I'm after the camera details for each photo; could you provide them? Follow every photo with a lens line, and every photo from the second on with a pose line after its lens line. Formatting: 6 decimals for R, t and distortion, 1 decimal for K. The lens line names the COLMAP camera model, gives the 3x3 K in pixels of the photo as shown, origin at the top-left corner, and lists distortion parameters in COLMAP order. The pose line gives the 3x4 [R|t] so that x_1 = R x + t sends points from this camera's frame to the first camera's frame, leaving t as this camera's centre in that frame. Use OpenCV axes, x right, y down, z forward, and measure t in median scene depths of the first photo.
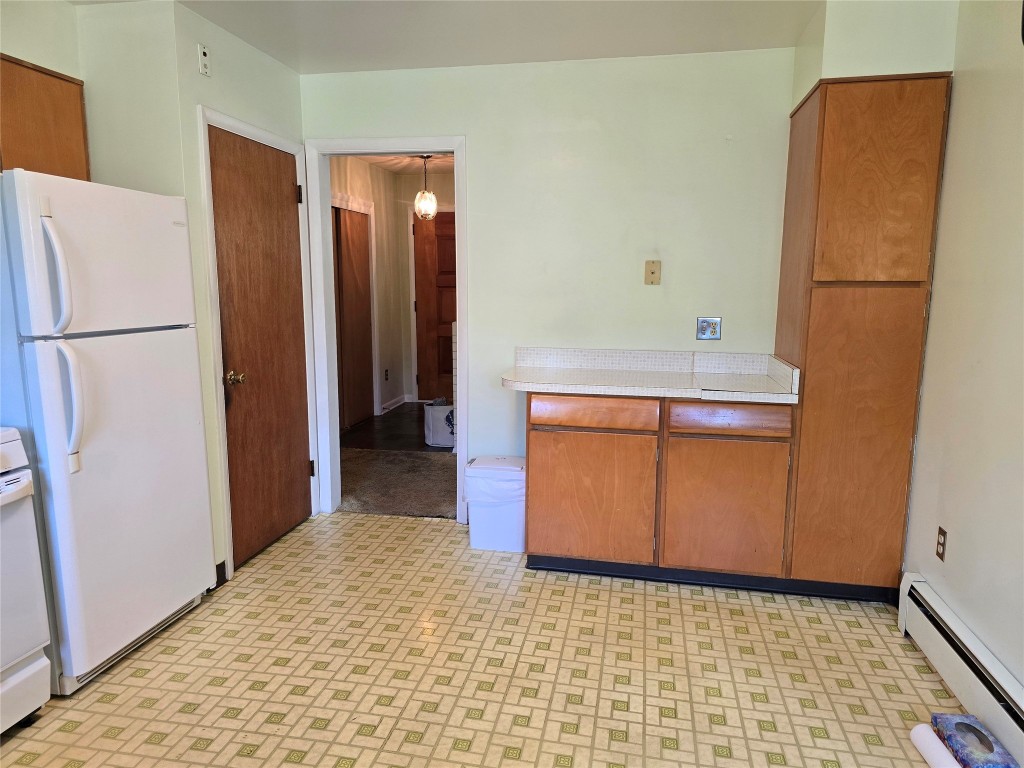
lens RADIAL K [[685.5, 0, 507.3], [0, 685.5, 387.3], [0, 0, 1]] dist [0.033186, -0.016201]
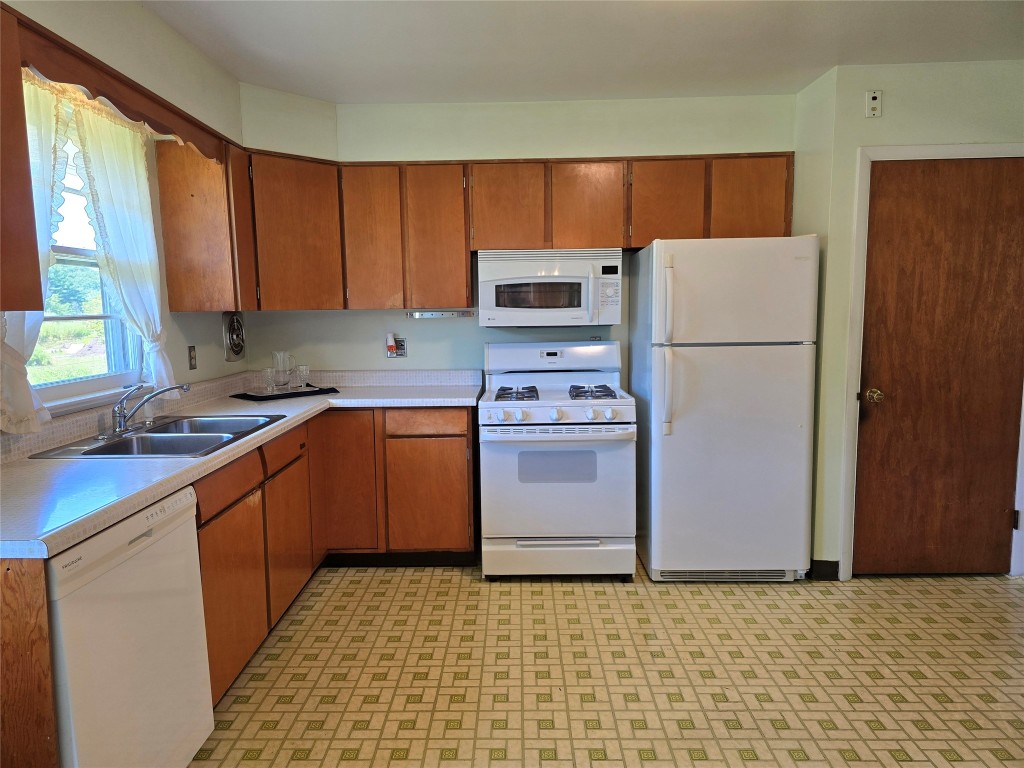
lens RADIAL K [[685.5, 0, 506.1], [0, 685.5, 385.6], [0, 0, 1]] dist [0.033186, -0.016201]
pose [[0.183917, 0.101600, -0.977677, 0.550000], [-0.132249, 0.988158, 0.077811, -0.038199], [0.974004, 0.114986, 0.195176, 0.259090]]
